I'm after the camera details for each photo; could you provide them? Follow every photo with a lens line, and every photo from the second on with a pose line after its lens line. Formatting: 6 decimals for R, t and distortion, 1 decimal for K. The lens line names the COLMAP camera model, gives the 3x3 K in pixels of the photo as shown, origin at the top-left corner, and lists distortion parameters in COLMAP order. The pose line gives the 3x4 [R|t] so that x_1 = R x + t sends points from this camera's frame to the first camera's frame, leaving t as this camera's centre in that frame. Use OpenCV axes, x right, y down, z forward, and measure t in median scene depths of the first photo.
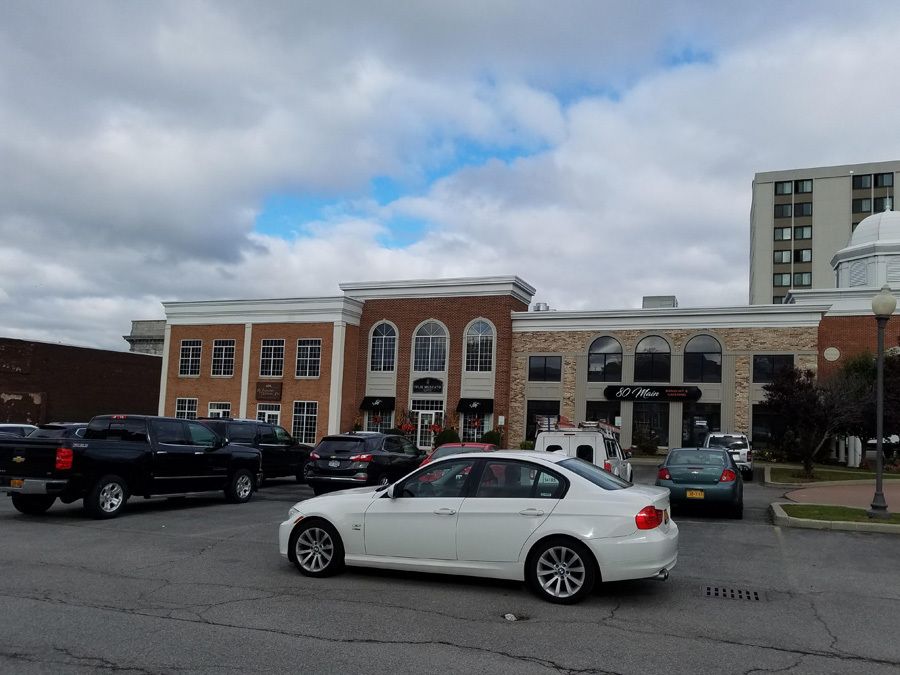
lens RADIAL K [[705.0, 0, 456.7], [0, 705.0, 349.3], [0, 0, 1]] dist [-0.001665, 0.002405]
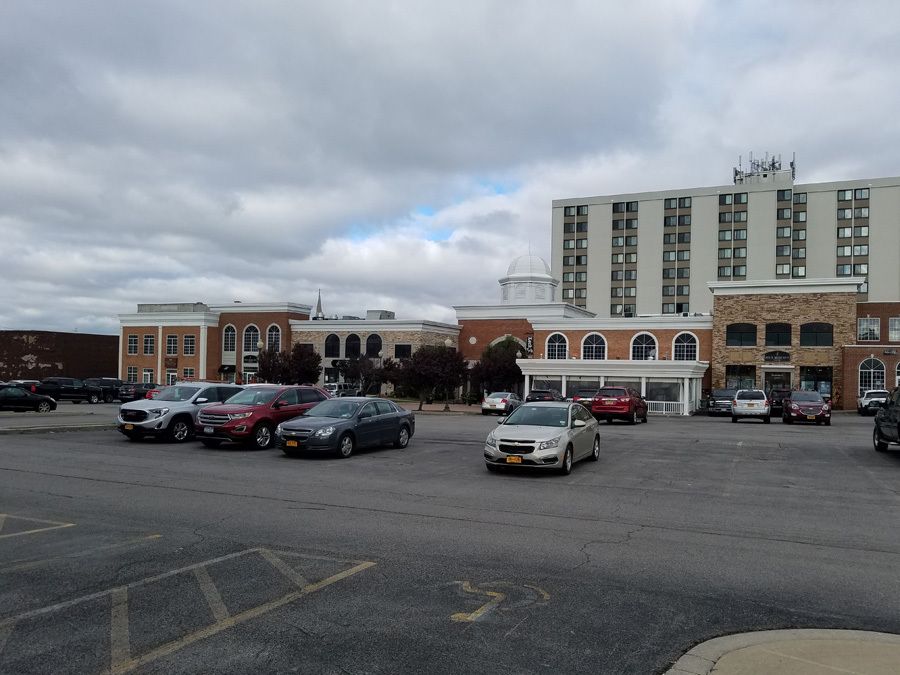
lens RADIAL K [[705.0, 0, 463.3], [0, 705.0, 362.3], [0, 0, 1]] dist [-0.001665, 0.002405]
pose [[0.998315, -0.008199, -0.057447, 0.600688], [0.012781, 0.996725, 0.079847, -0.079531], [0.056604, -0.080447, 0.995150, -0.793926]]
